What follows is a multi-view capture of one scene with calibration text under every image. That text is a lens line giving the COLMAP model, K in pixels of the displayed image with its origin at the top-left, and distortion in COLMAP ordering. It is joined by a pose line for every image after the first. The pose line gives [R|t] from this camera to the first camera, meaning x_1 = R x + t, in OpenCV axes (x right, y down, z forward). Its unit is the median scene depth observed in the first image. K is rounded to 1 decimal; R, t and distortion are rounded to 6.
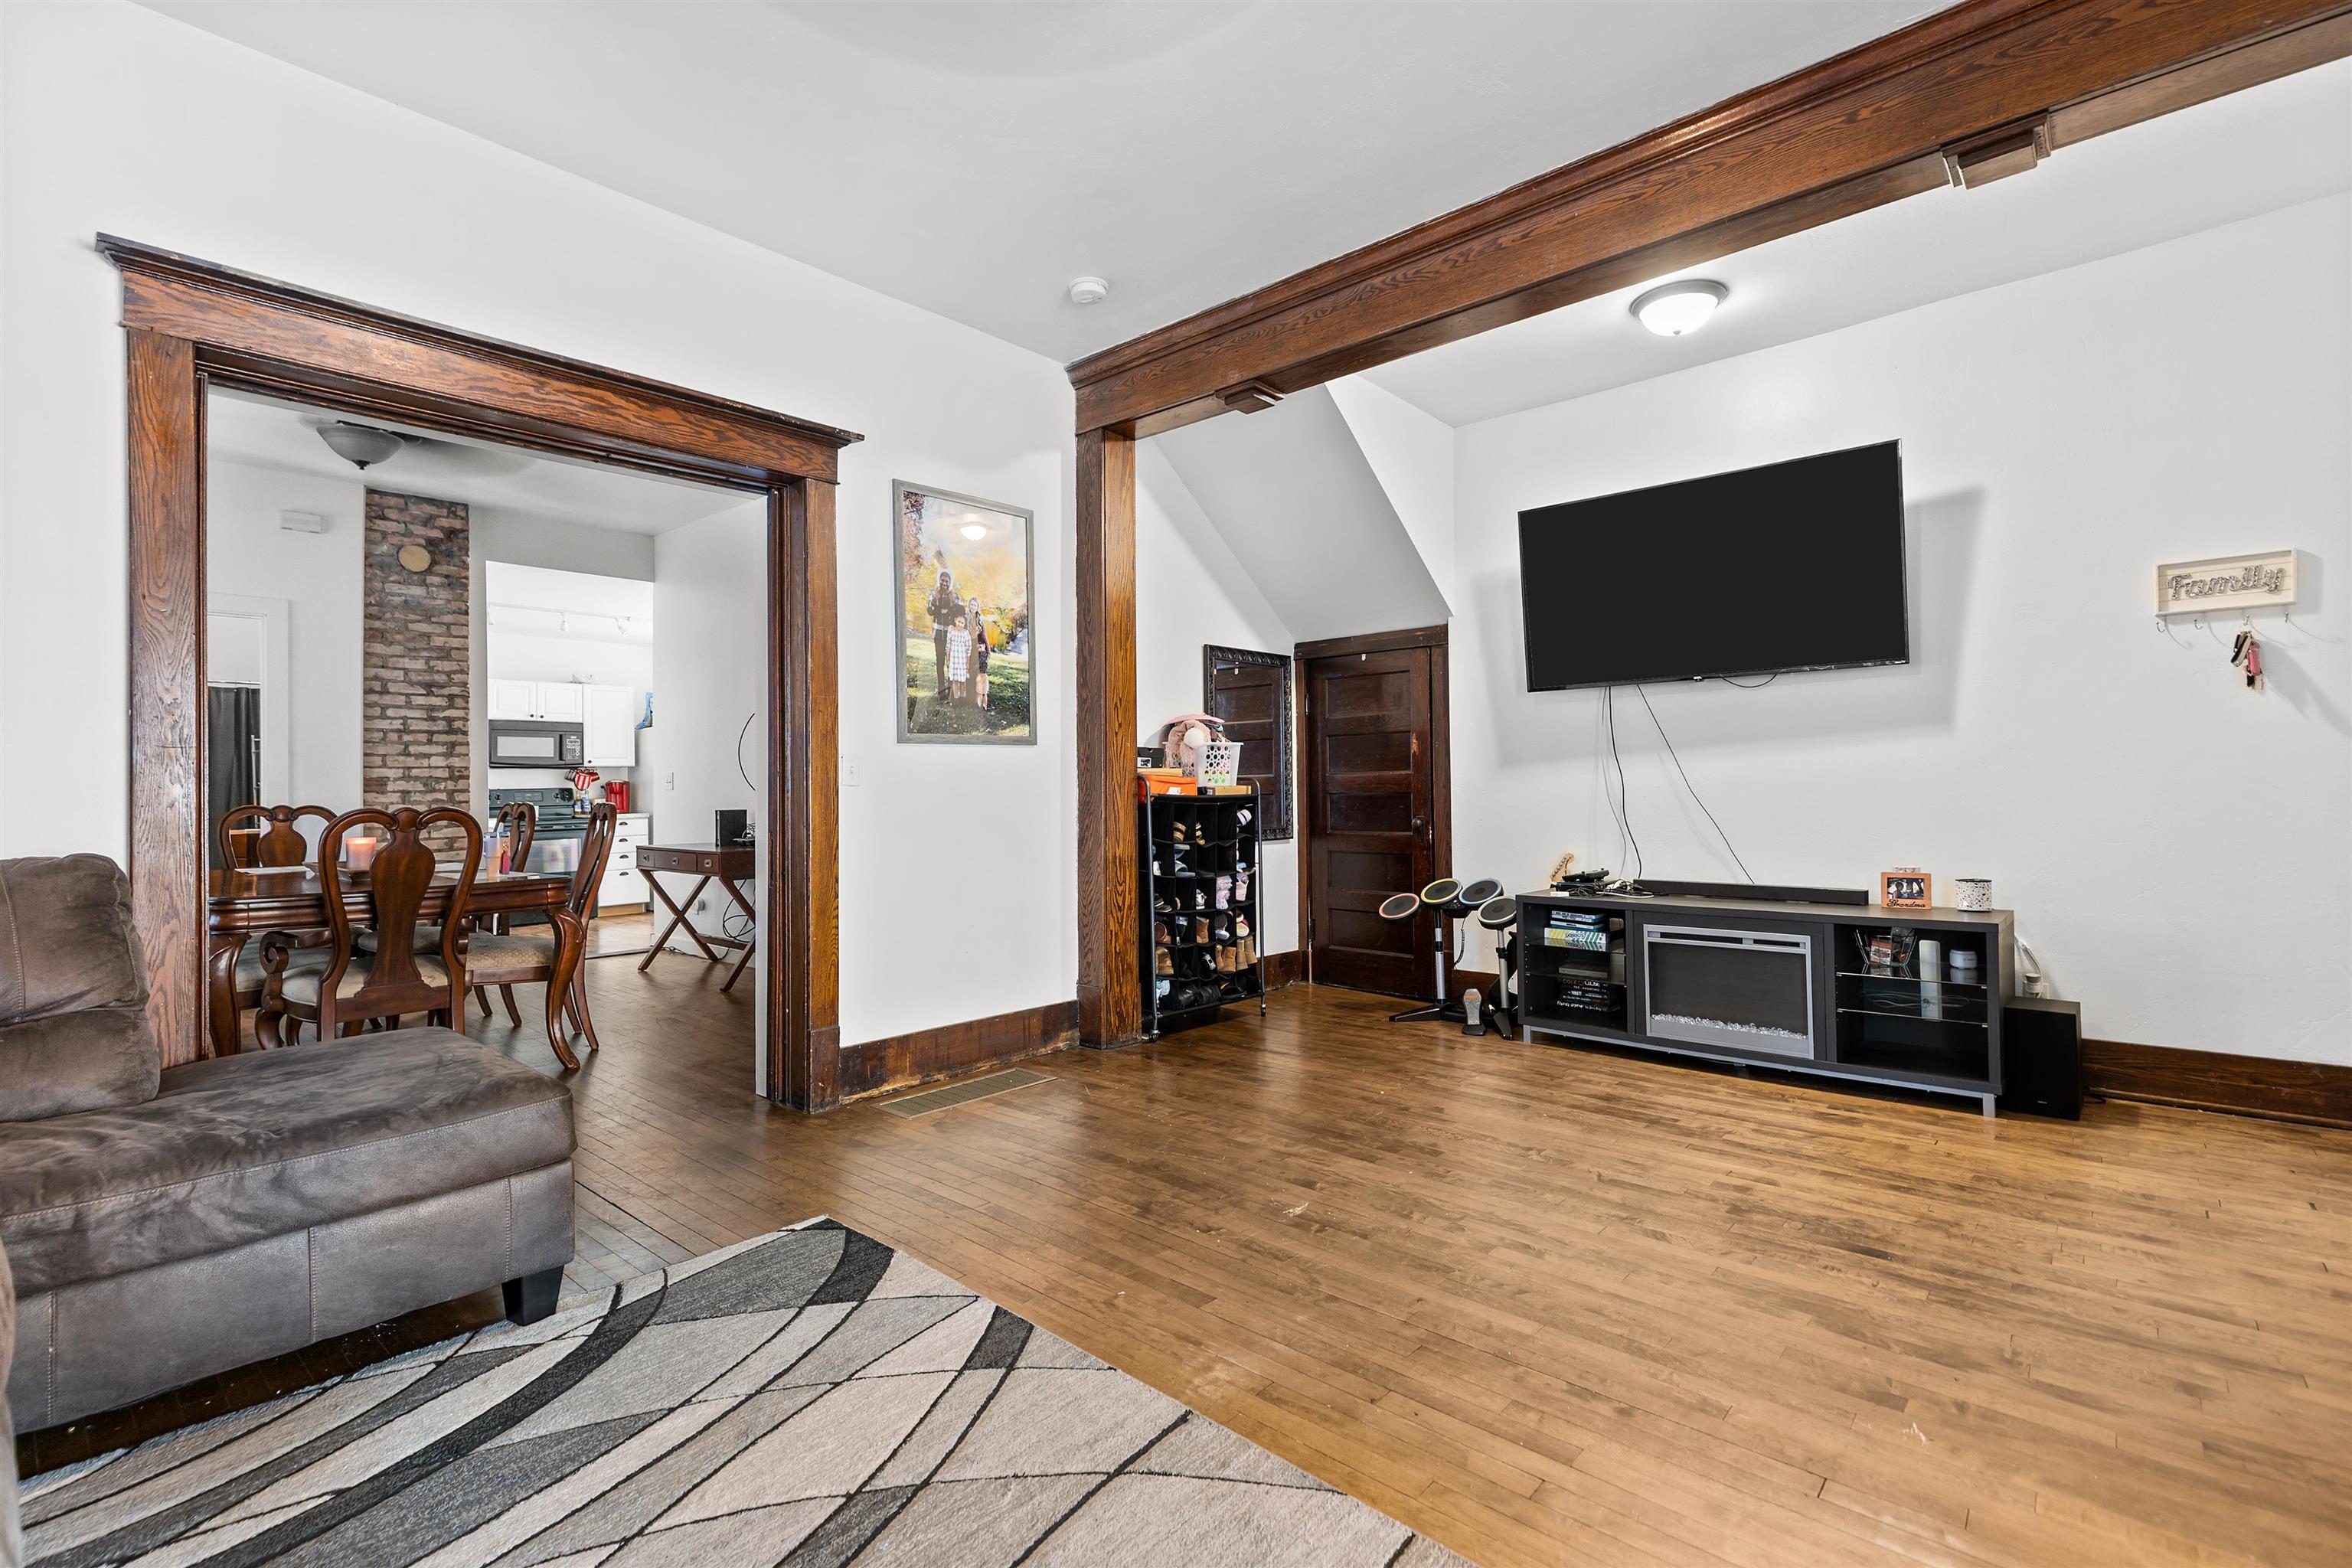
lens RADIAL K [[1062.2, 0, 1160.8], [0, 1062.2, 784.5], [0, 0, 1]] dist [0.007083, -0.000625]
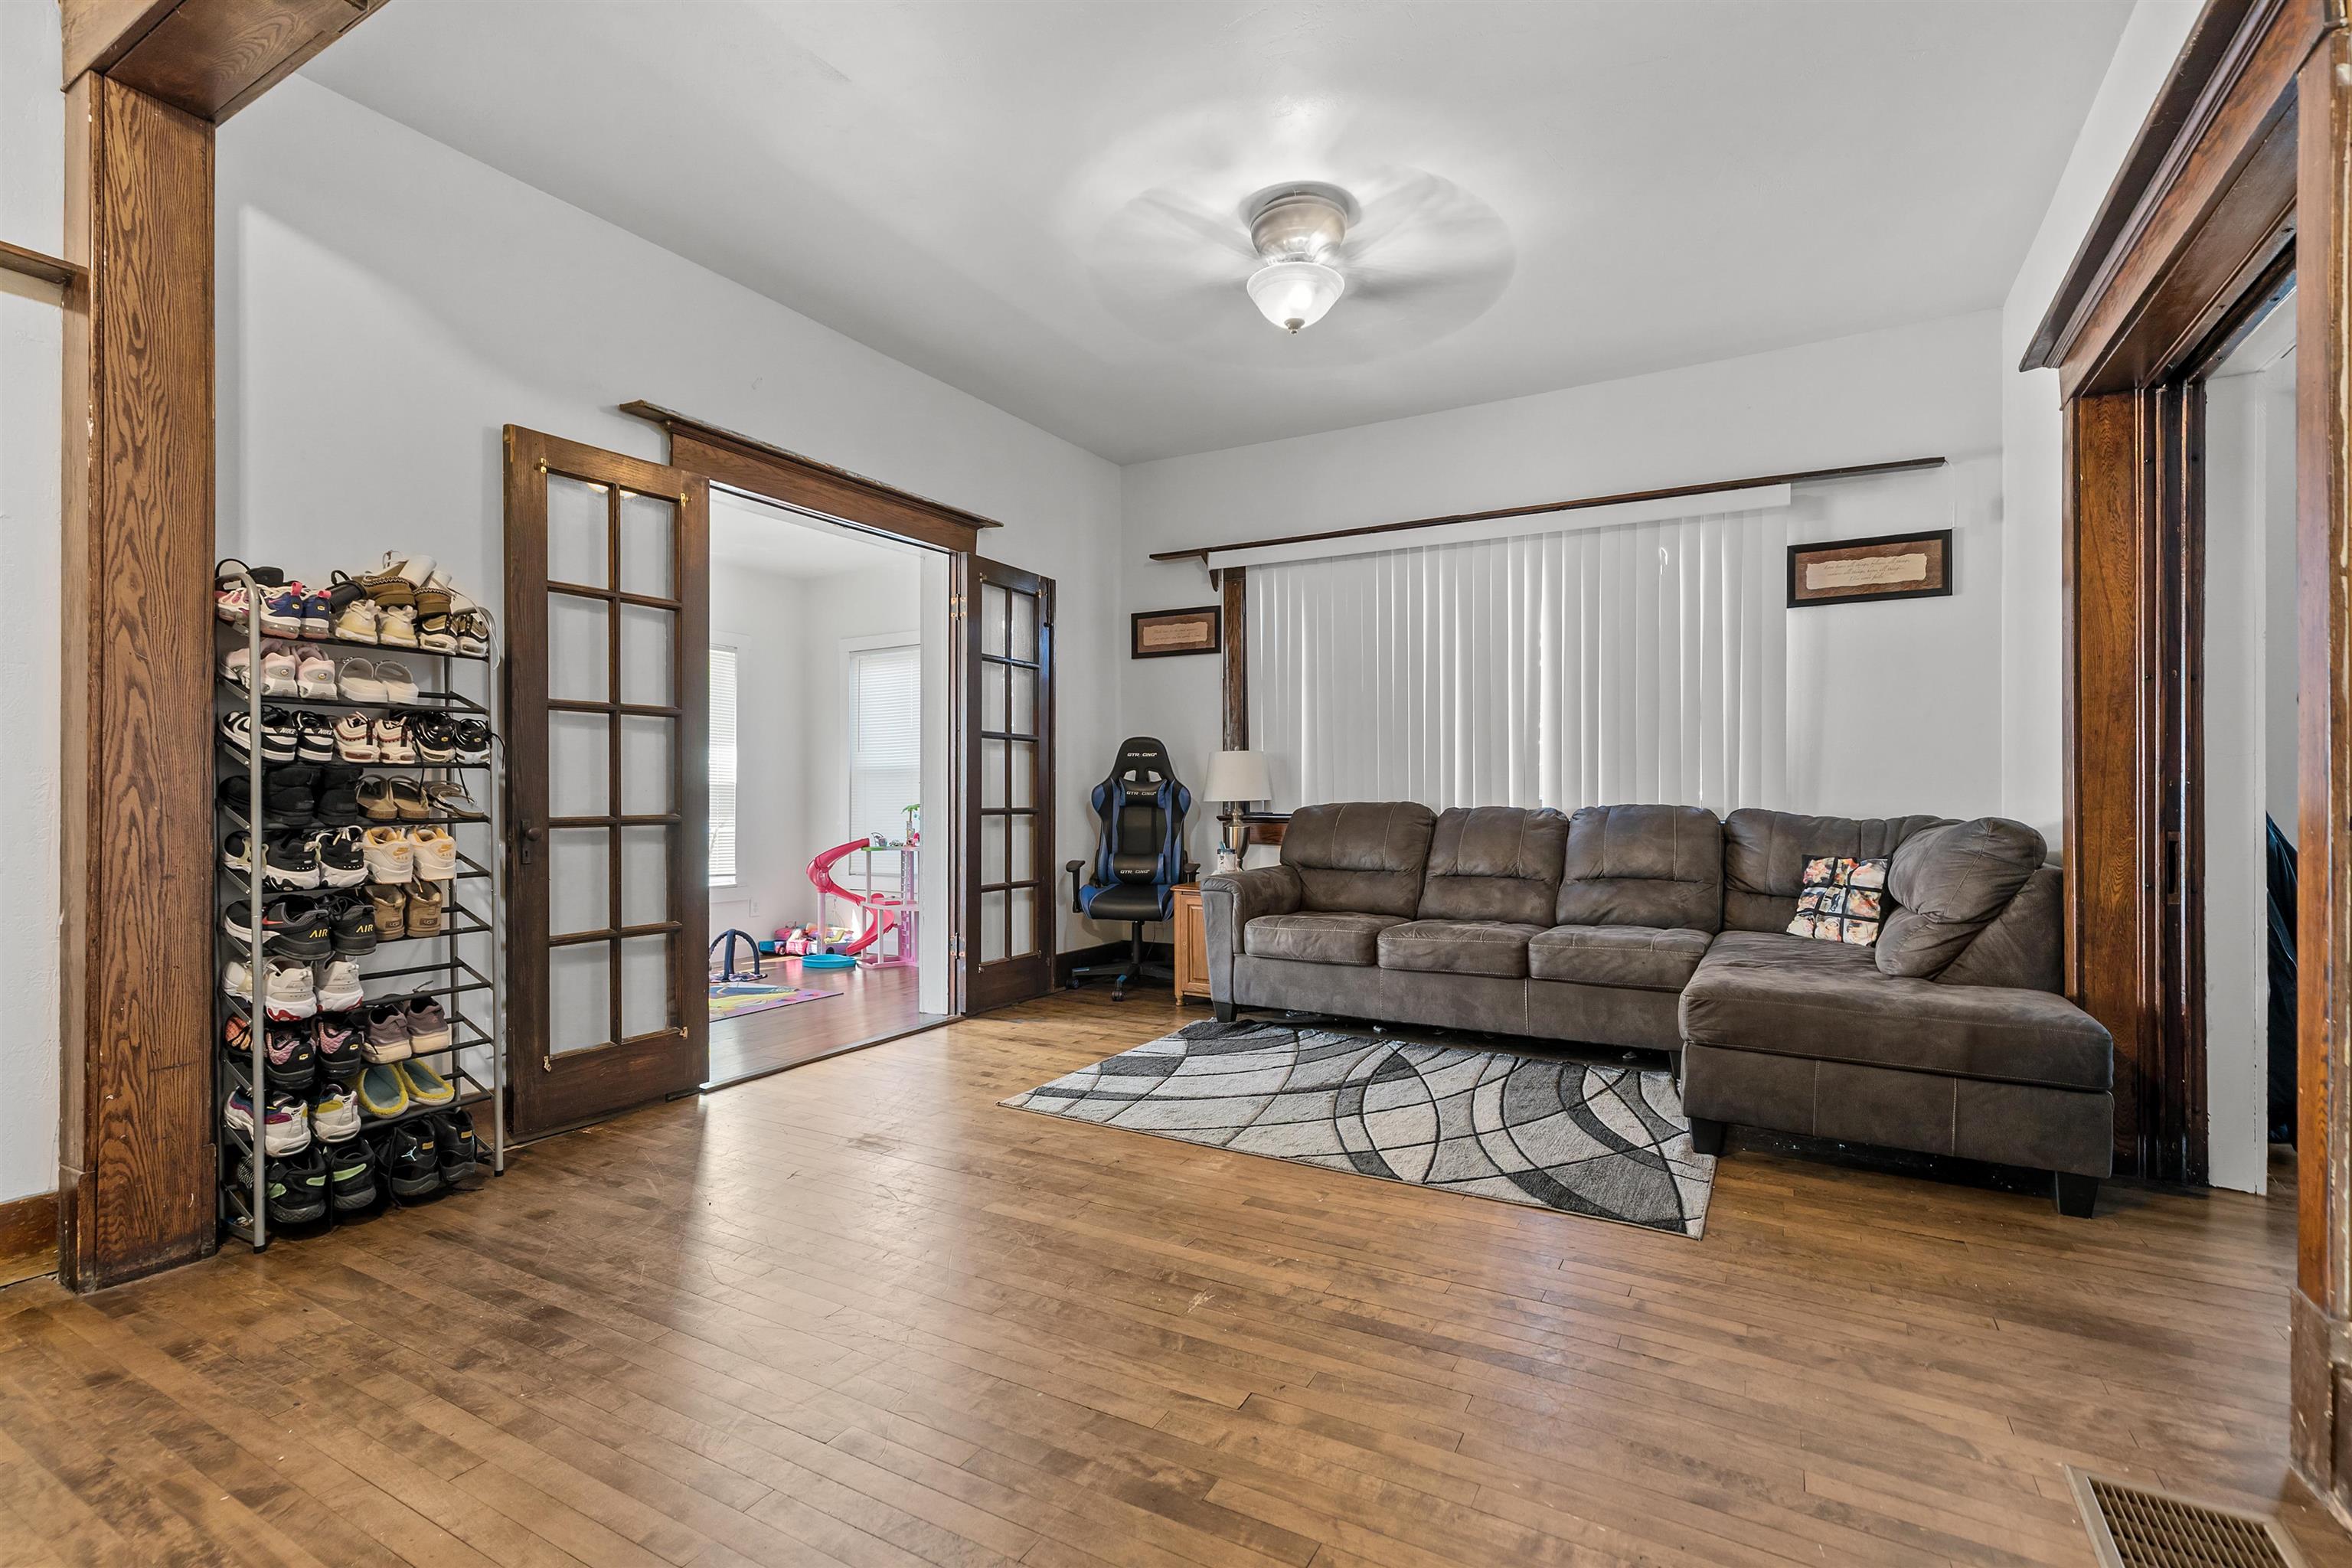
lens RADIAL K [[1062.2, 0, 1160.8], [0, 1062.2, 784.5], [0, 0, 1]] dist [0.007083, -0.000625]
pose [[-0.977014, 0.010959, -0.212892, 0.285390], [0.013085, 0.999878, -0.008579, 0.014765], [0.212772, -0.011168, -0.977038, 1.574854]]
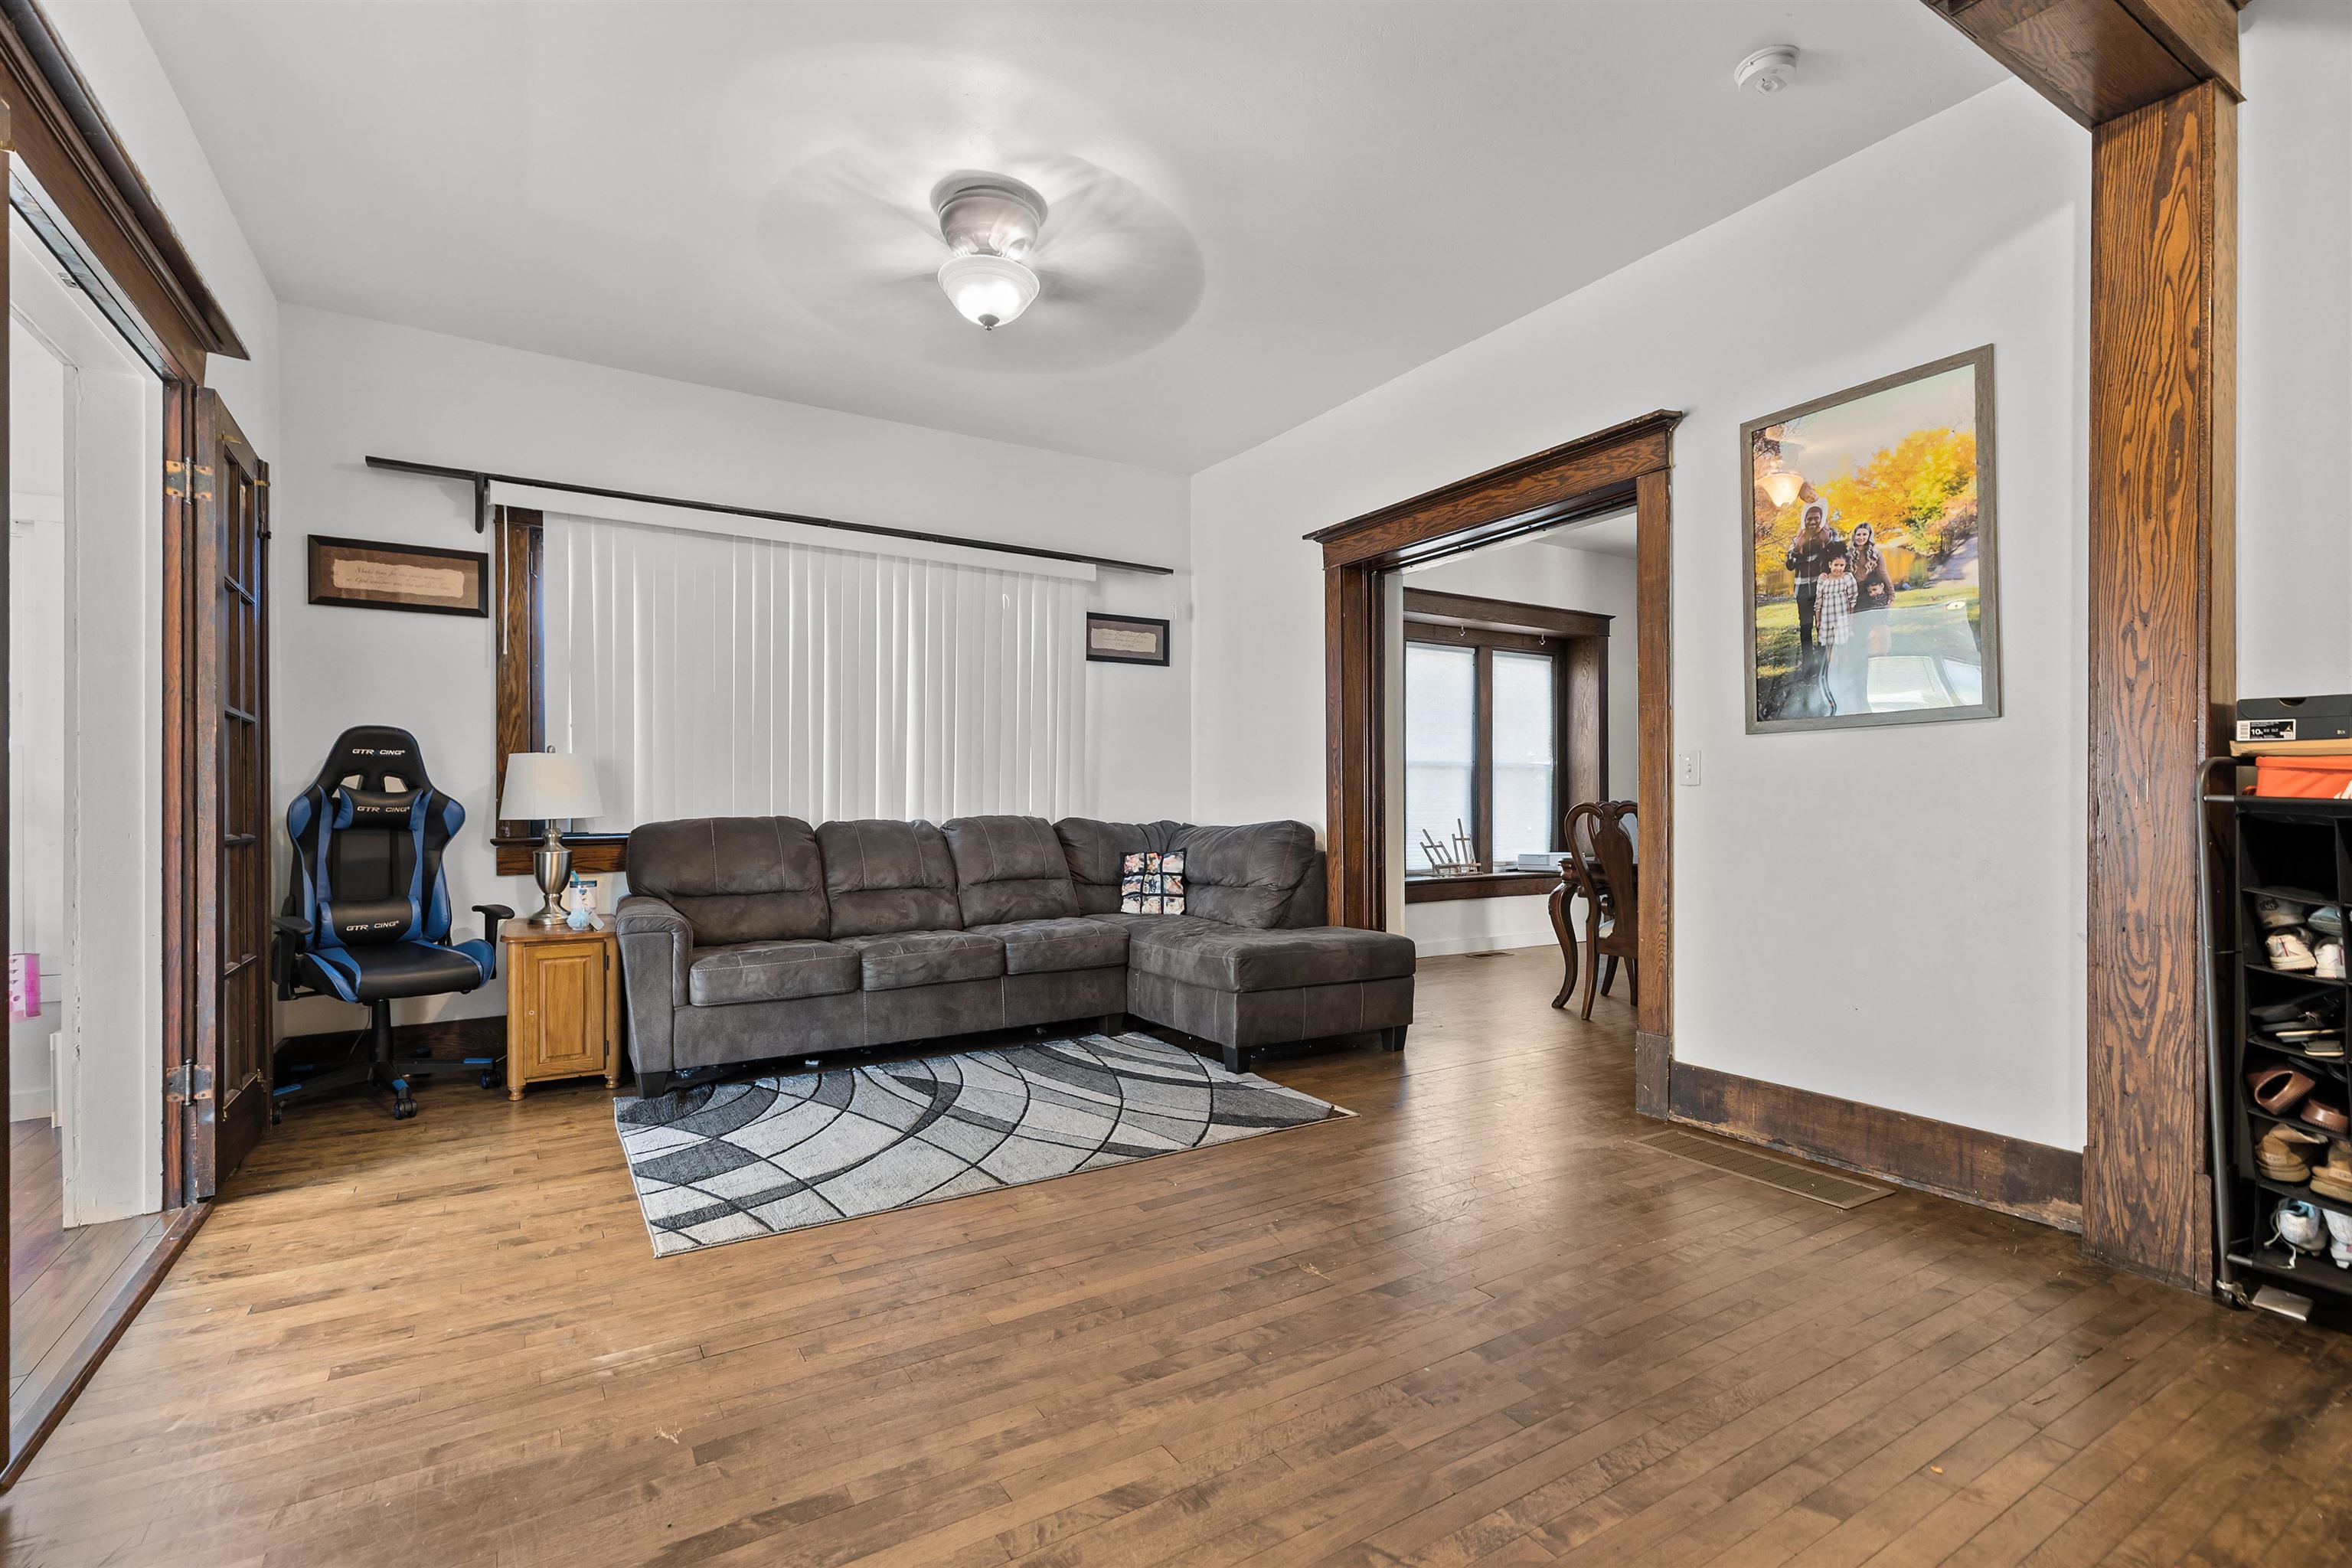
lens RADIAL K [[1076.6, 0, 1171.5], [0, 1076.6, 796.3], [0, 0, 1]] dist [0.009180, -0.000177]
pose [[-0.273009, 0.008515, -0.961974, 0.896396], [0.010767, 0.999925, 0.005795, 0.000994], [0.961951, -0.008775, -0.273080, 1.001606]]
